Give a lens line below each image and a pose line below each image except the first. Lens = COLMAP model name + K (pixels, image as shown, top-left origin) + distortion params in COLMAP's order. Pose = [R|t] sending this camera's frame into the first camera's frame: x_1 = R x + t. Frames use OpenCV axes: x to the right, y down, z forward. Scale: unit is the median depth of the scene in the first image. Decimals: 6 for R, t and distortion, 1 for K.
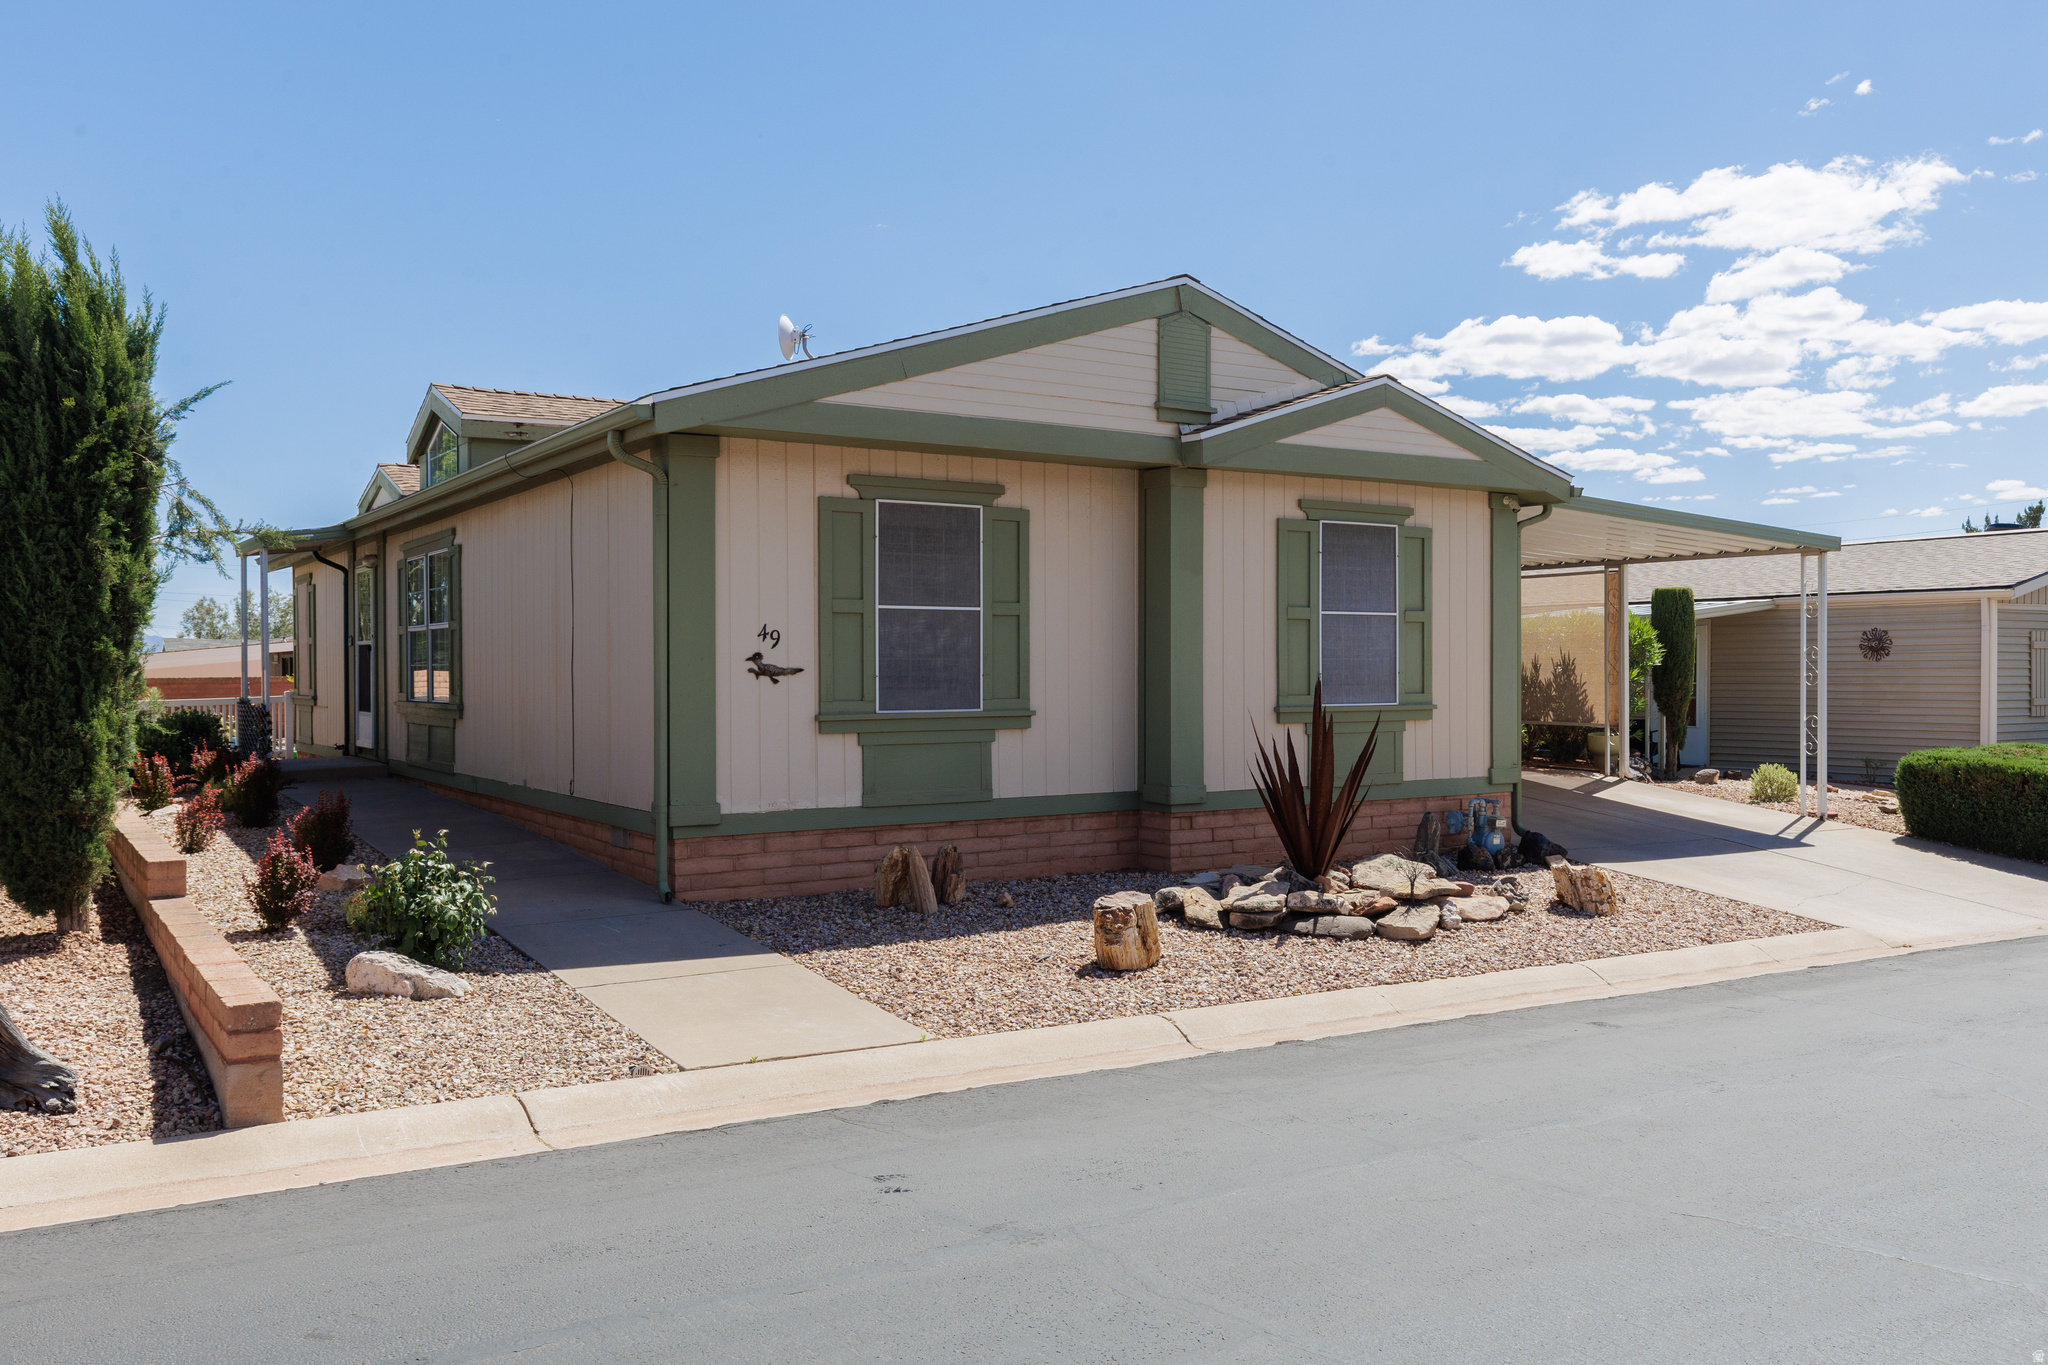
lens RADIAL K [[1601.9, 0, 1027.9], [0, 1601.9, 689.7], [0, 0, 1]] dist [-0.000809, 0.004369]
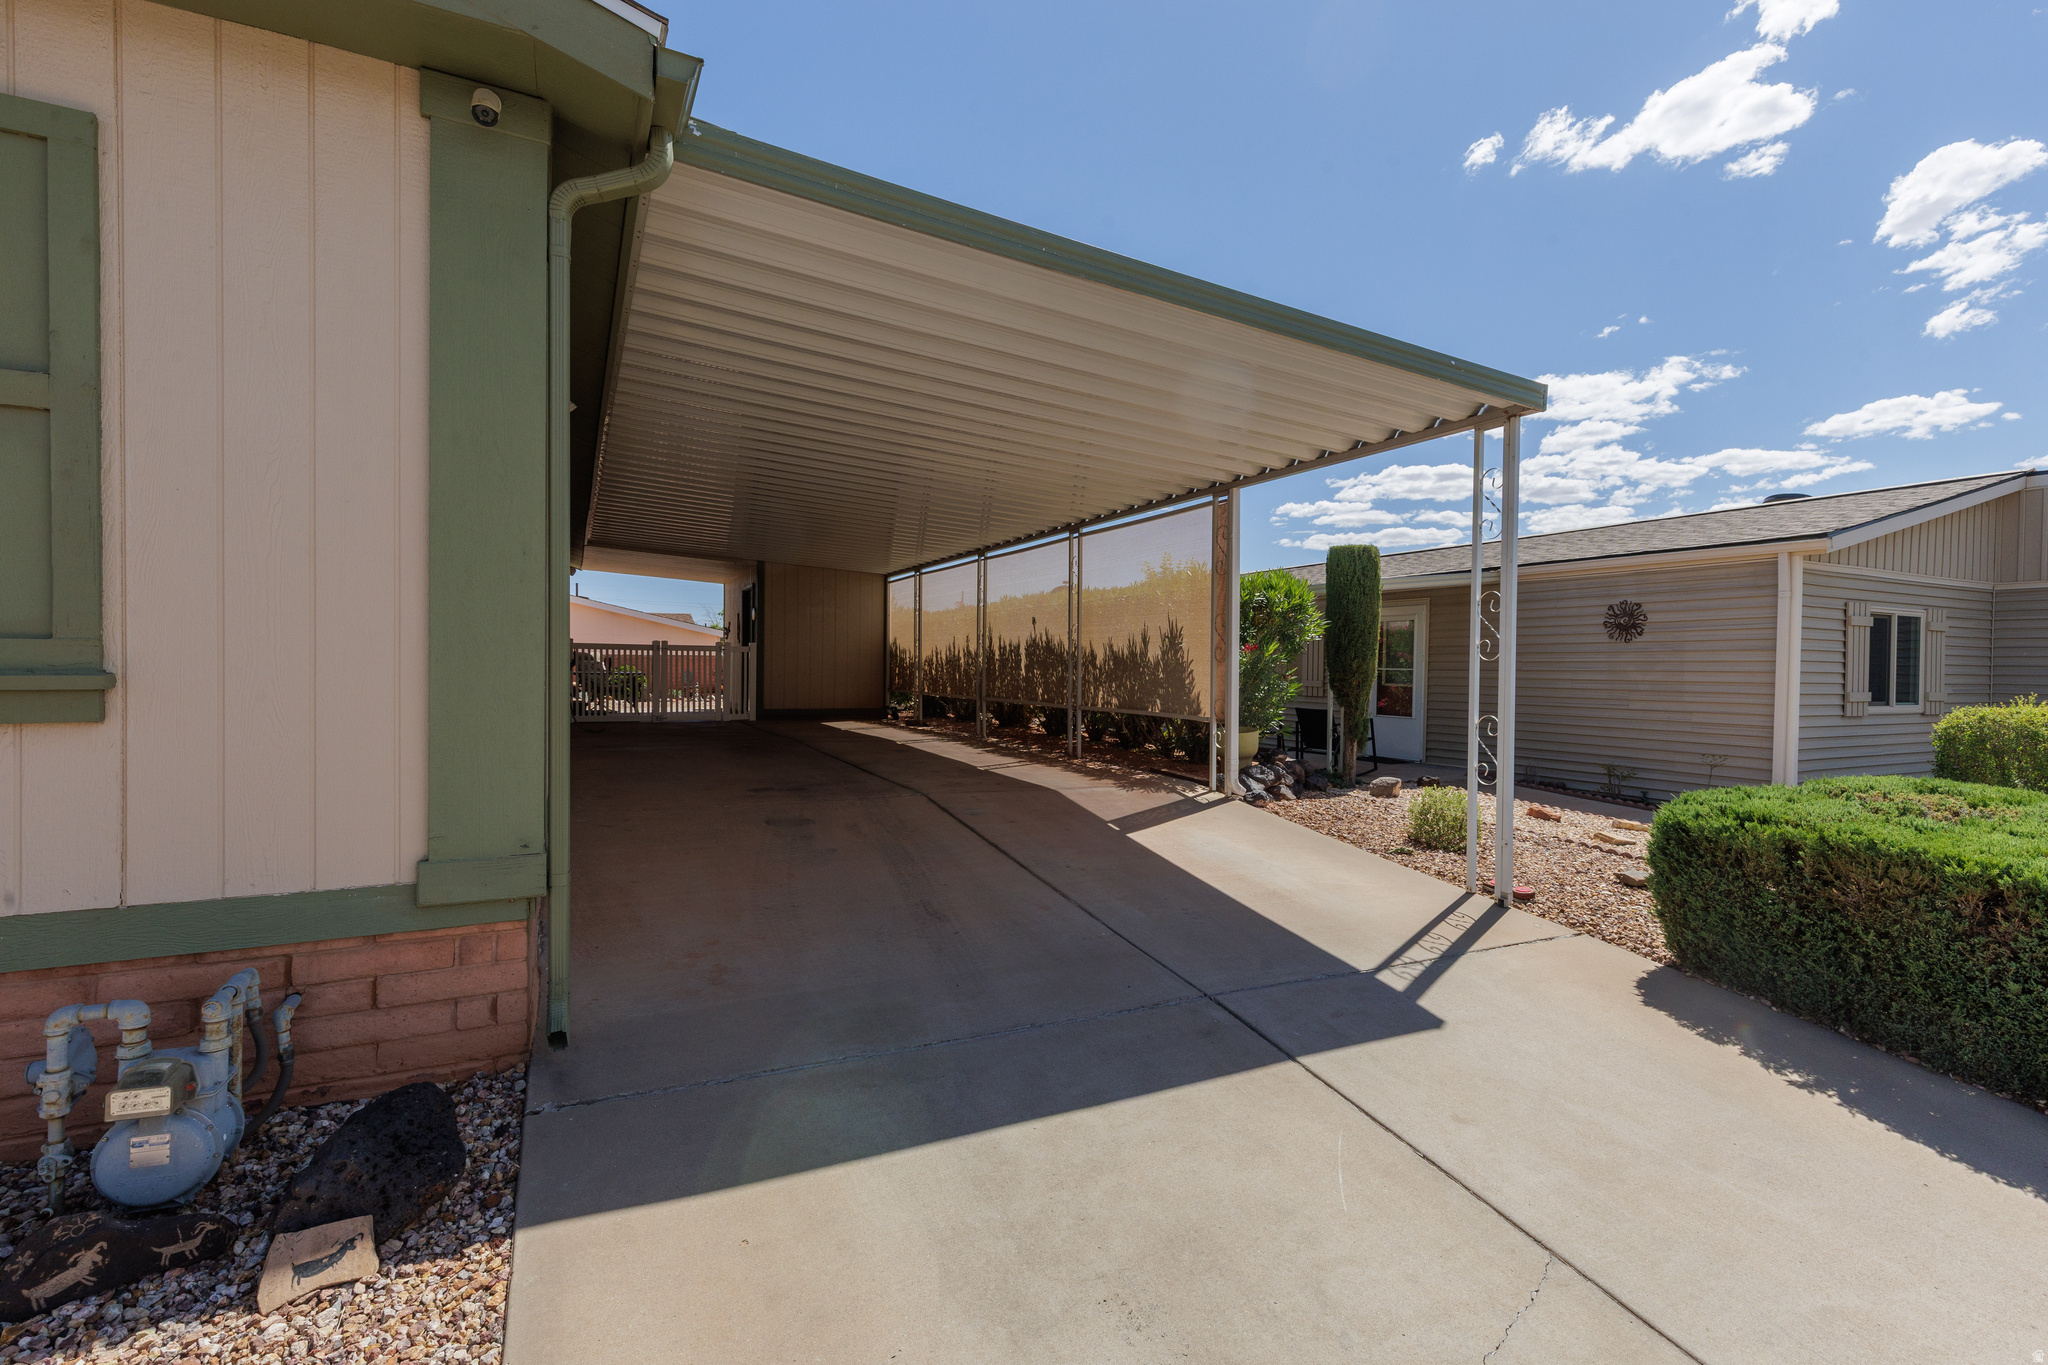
lens RADIAL K [[912.8, 0, 1027.1], [0, 912.8, 686.6], [0, 0, 1]] dist [0.009892, -0.001151]
pose [[0.994703, 0.016591, -0.101446, 0.485176], [-0.015743, 0.999834, 0.009160, 0.007731], [0.101581, -0.007515, 0.994799, 0.894056]]
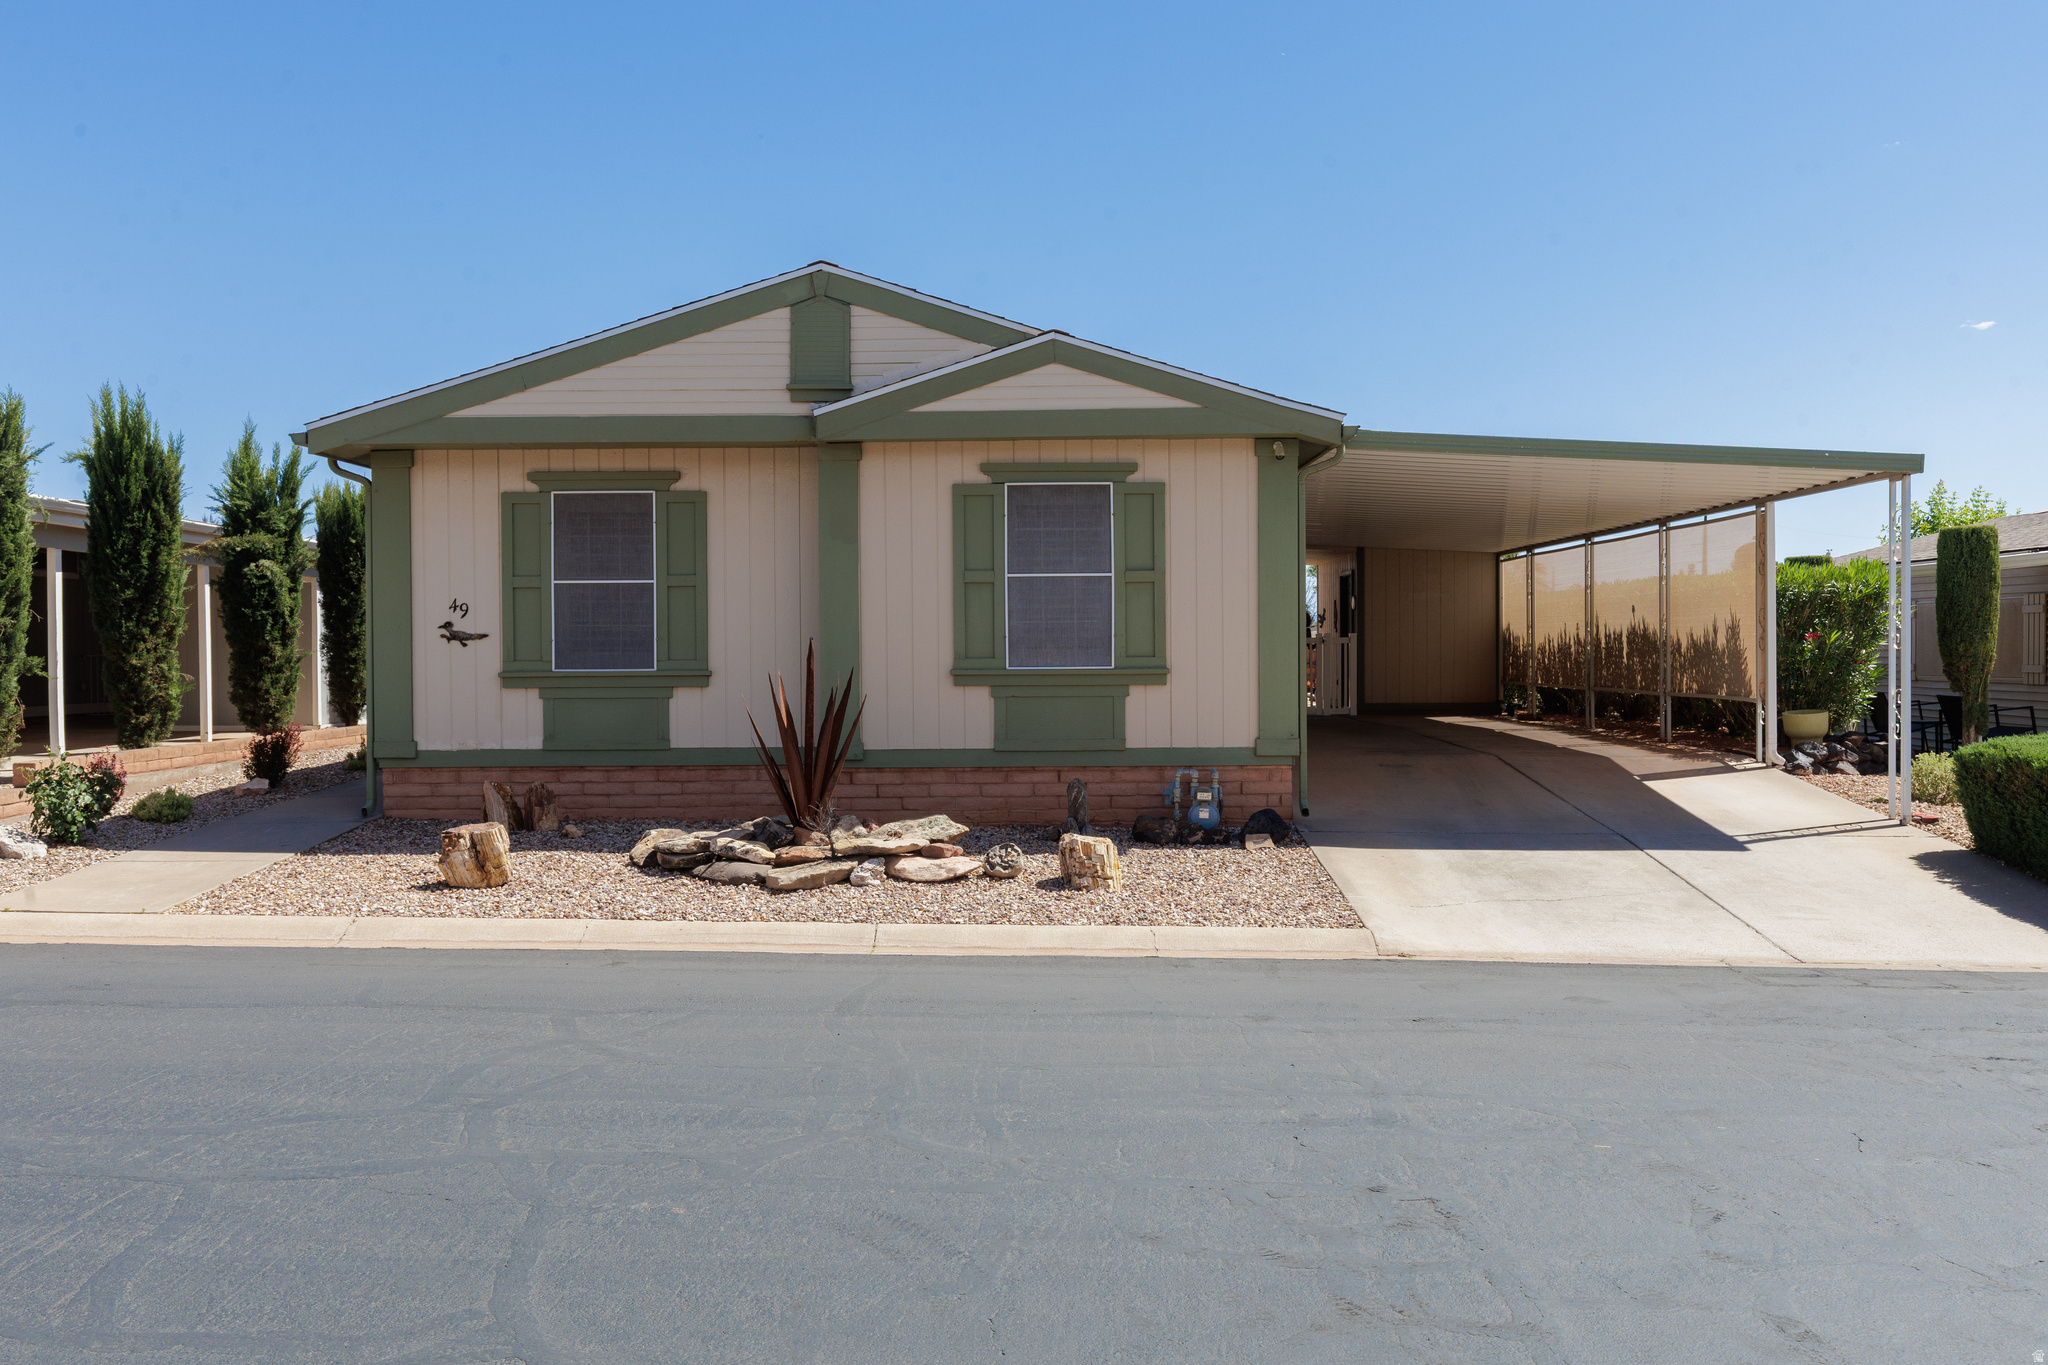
lens RADIAL K [[1601.9, 0, 1029.8], [0, 1601.9, 683.4], [0, 0, 1]] dist [-0.000809, 0.004369]
pose [[0.838589, 0.008534, -0.544698, 0.748955], [-0.002649, 0.999929, 0.011587, 0.007749], [0.544759, -0.008273, 0.838552, 0.172070]]
